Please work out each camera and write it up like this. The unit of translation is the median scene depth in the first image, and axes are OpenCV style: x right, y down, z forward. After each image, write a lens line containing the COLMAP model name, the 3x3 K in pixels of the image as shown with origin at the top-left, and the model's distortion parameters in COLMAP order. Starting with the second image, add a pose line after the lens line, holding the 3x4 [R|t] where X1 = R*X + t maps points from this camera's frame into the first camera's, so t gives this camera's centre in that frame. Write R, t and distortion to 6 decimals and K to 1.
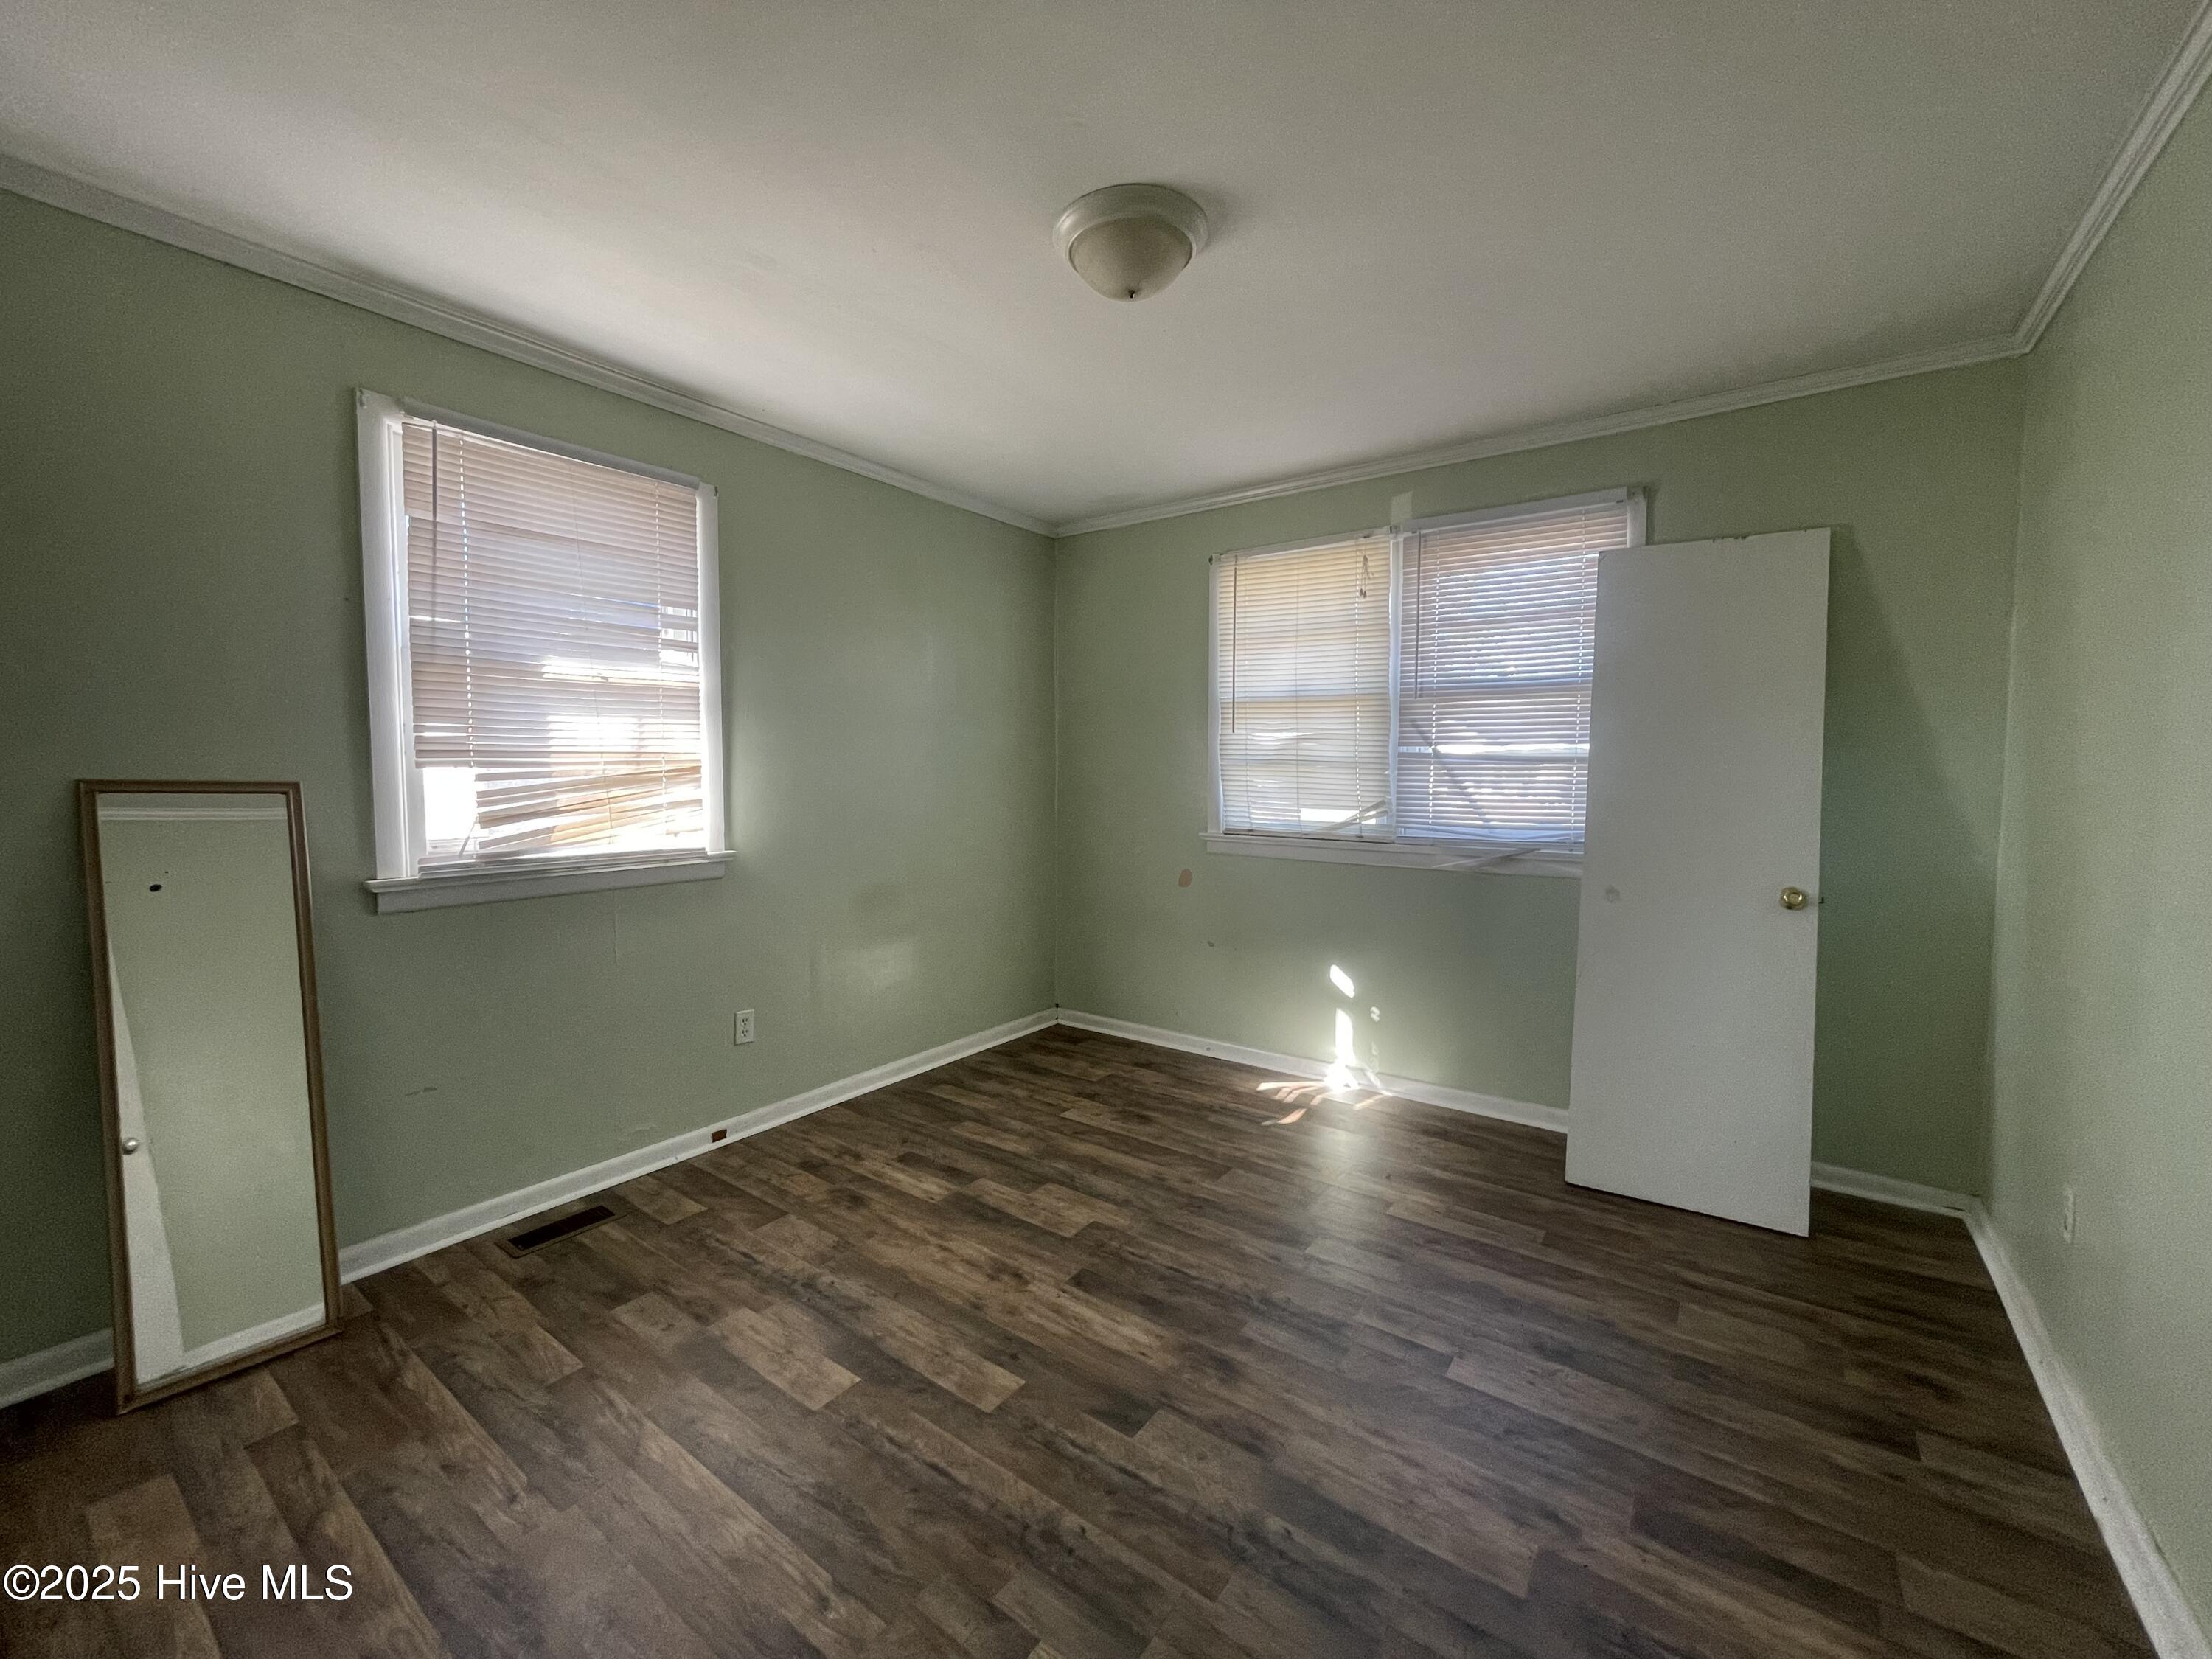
lens RADIAL K [[895.0, 0, 1094.0], [0, 895.0, 828.6], [0, 0, 1]] dist [-0.001767, 0.000746]
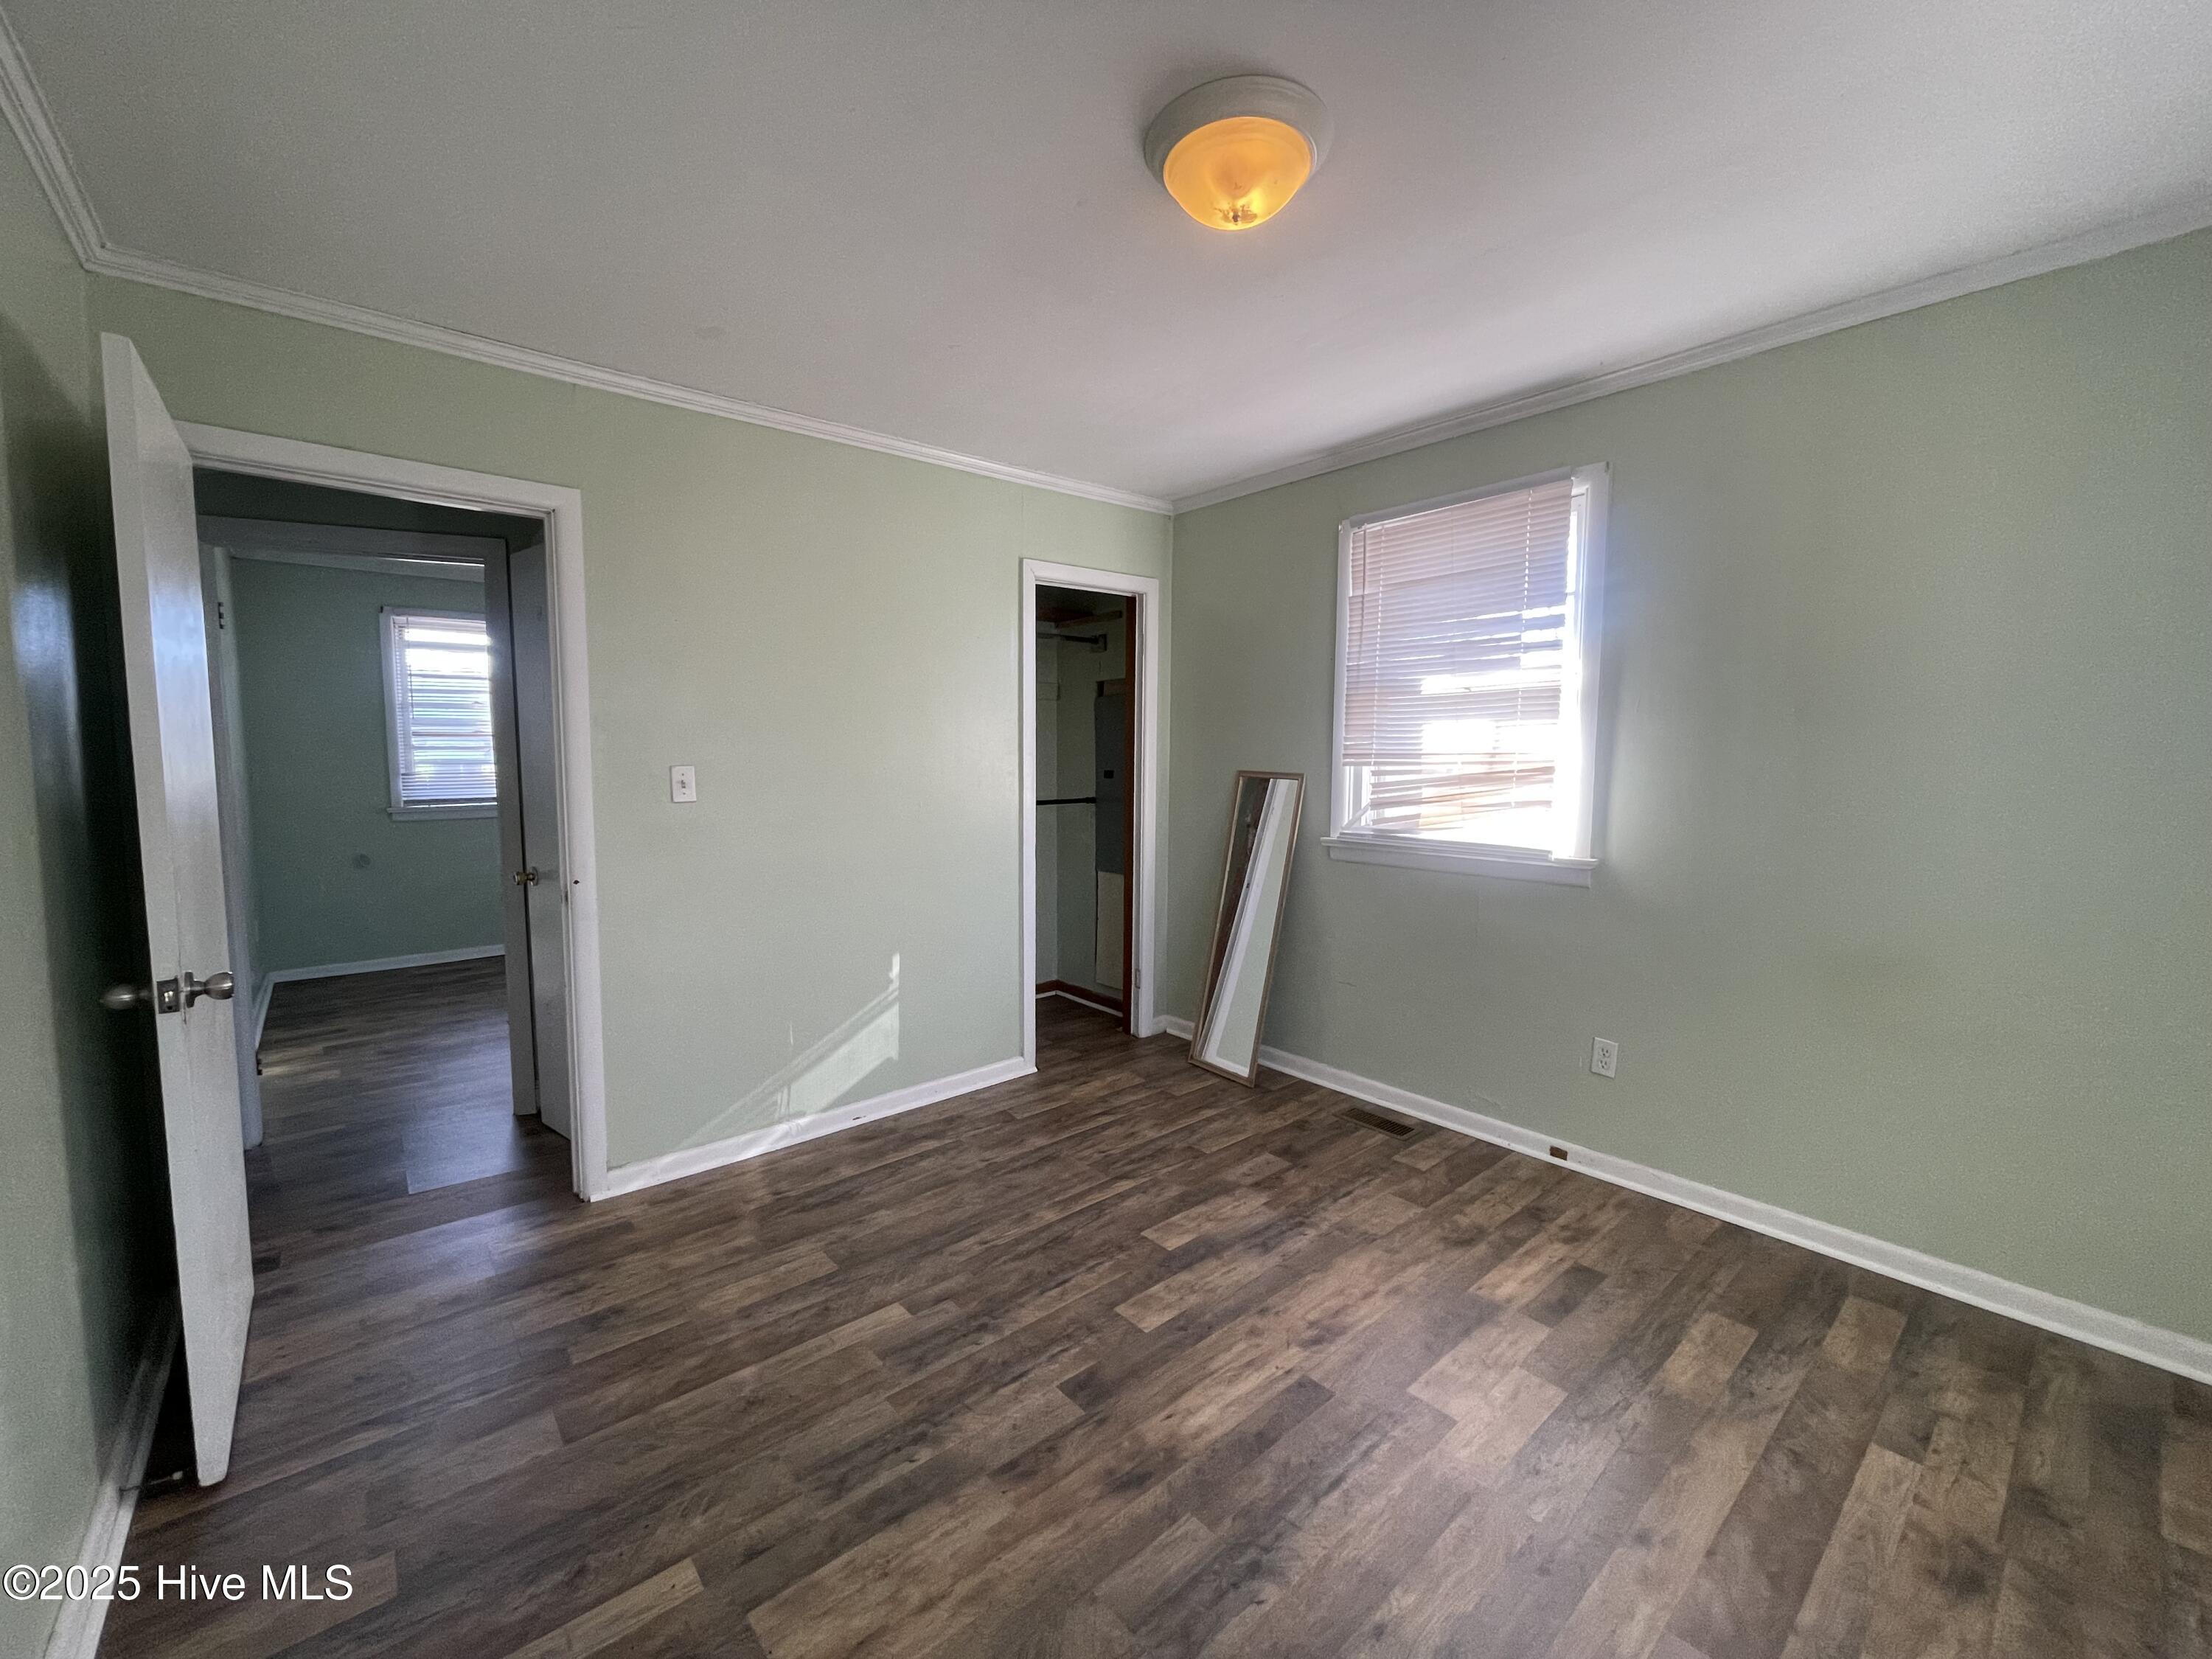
lens RADIAL K [[895.0, 0, 1096.1], [0, 895.0, 833.7], [0, 0, 1]] dist [-0.001767, 0.000746]
pose [[-0.229036, 0.088862, -0.969354, 0.666848], [-0.064788, 0.992225, 0.106267, -0.073791], [0.971260, 0.087141, -0.221498, 0.790991]]
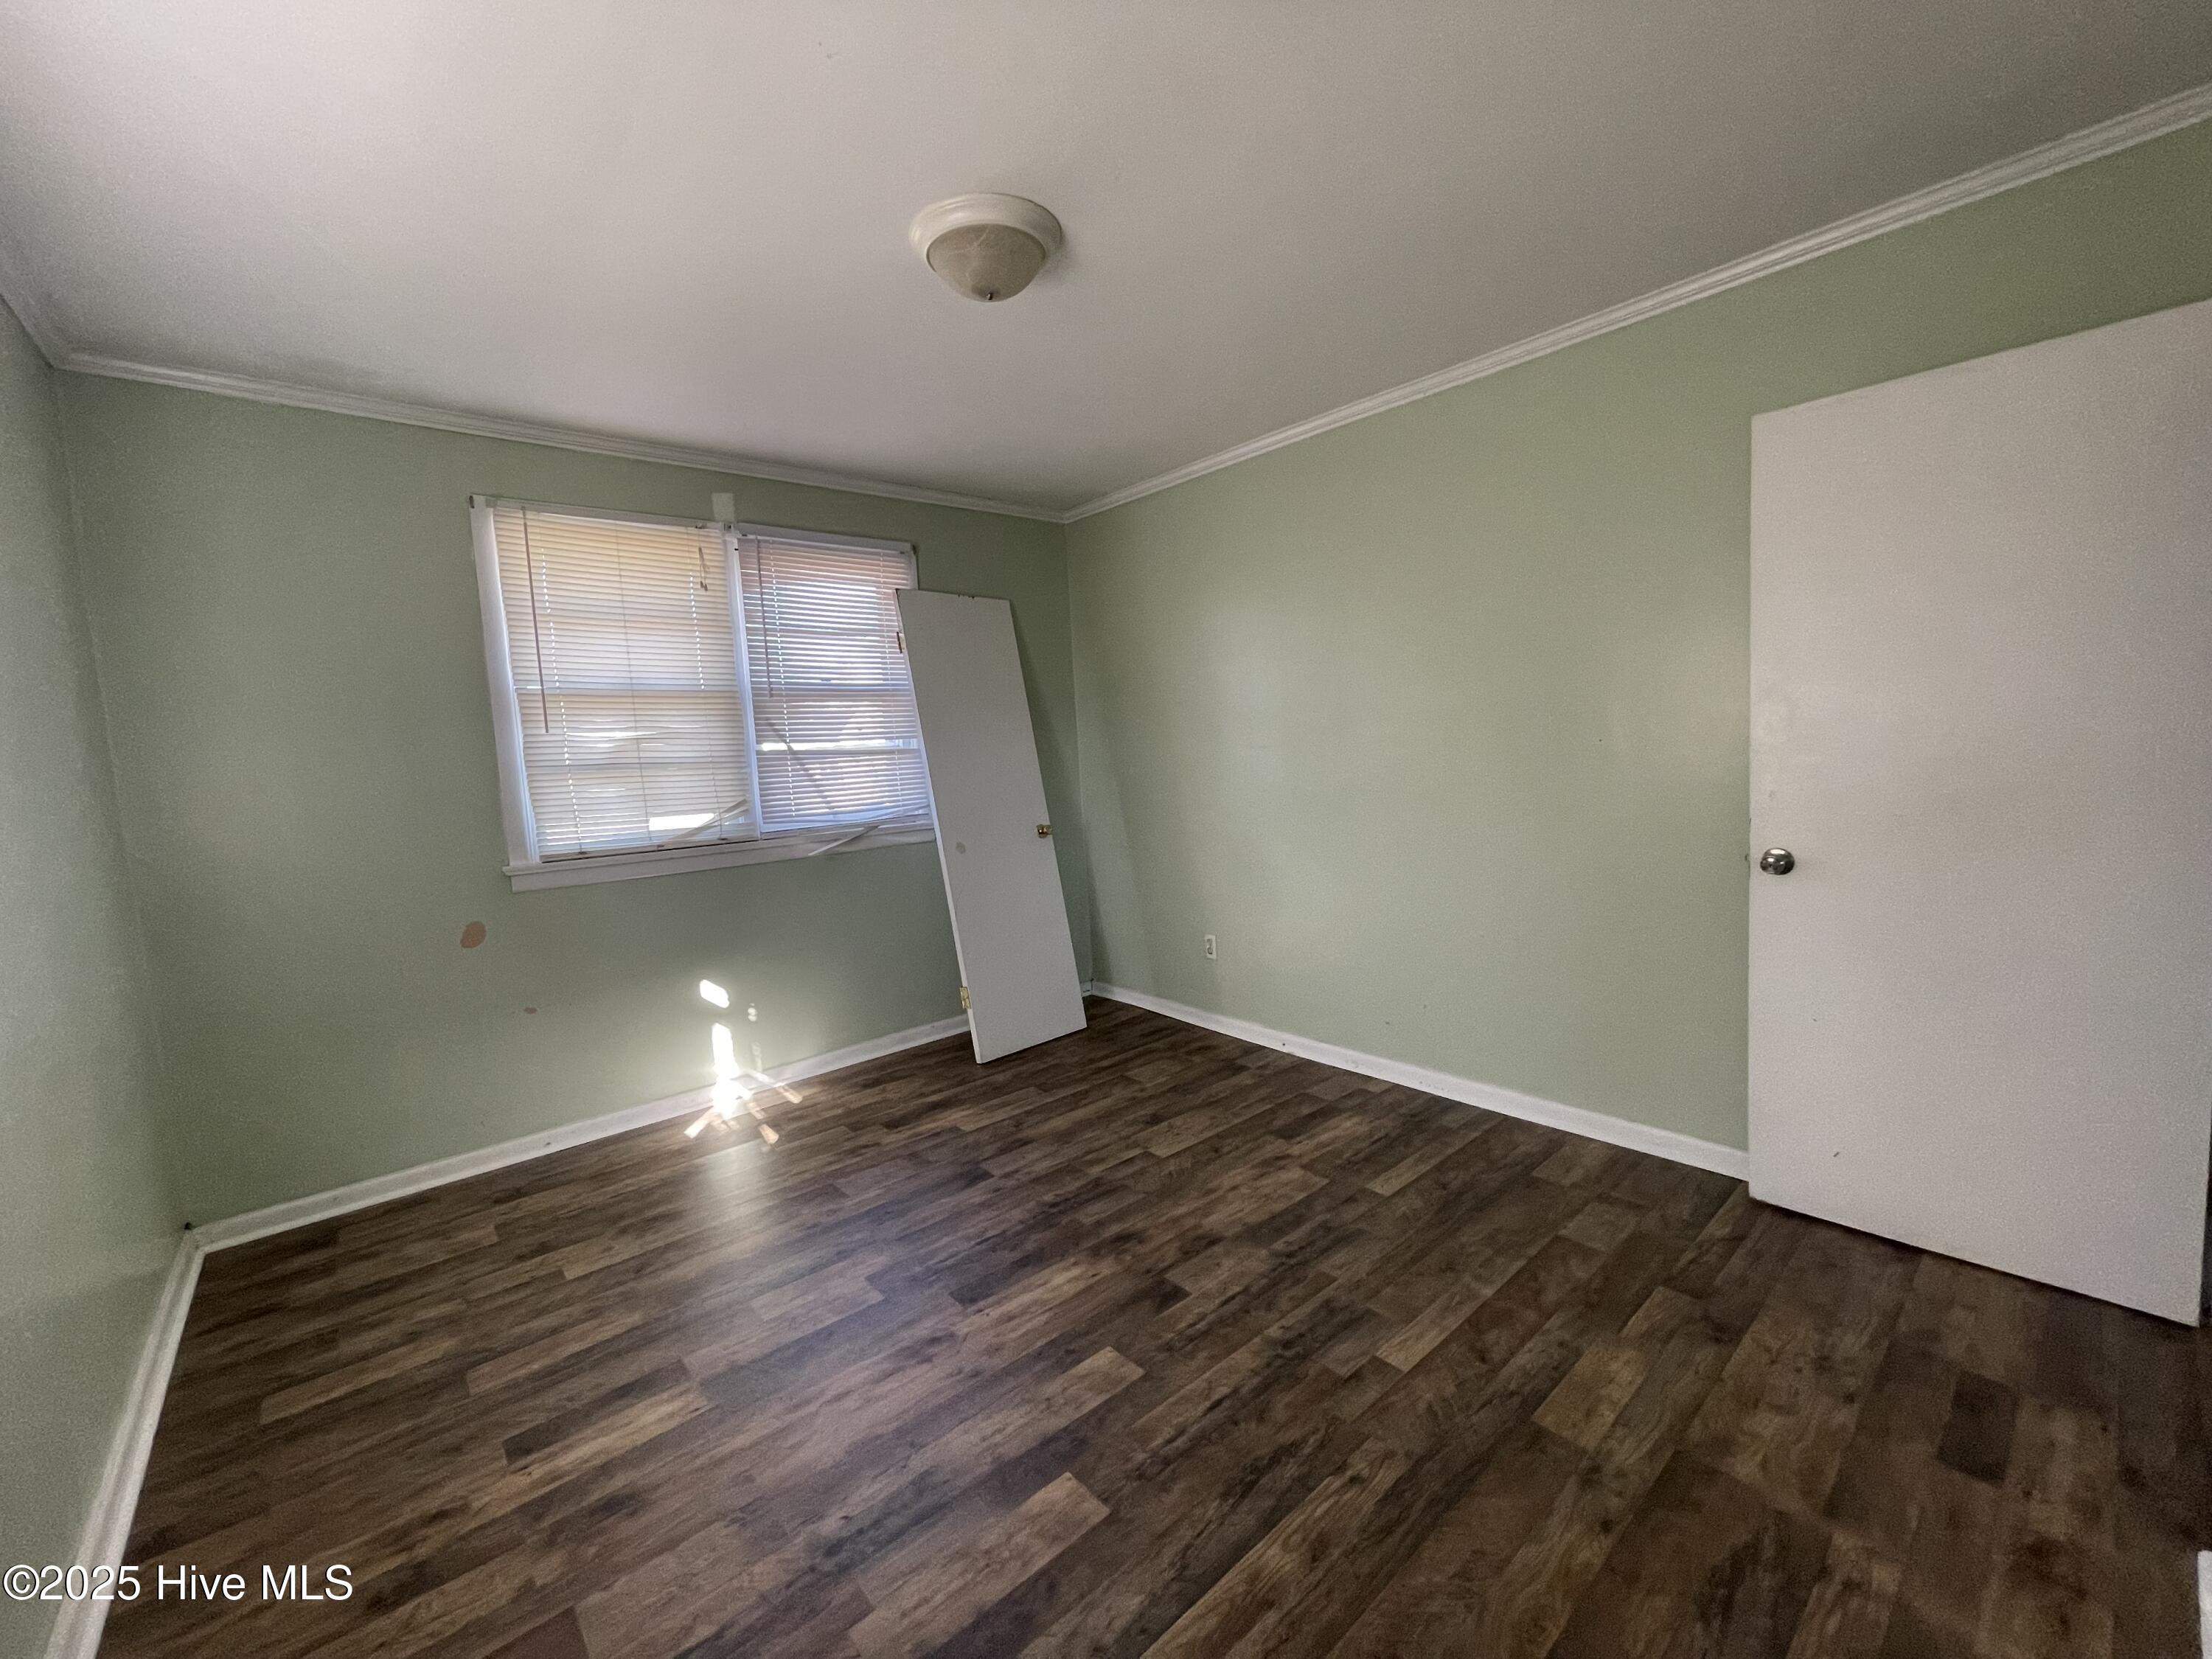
lens RADIAL K [[895.0, 0, 1087.8], [0, 895.0, 836.9], [0, 0, 1]] dist [-0.001767, 0.000746]
pose [[0.230081, -0.113329, 0.966550, -0.710244], [0.119282, 0.988991, 0.087565, -0.040316], [-0.965834, 0.095145, 0.241066, 0.502380]]
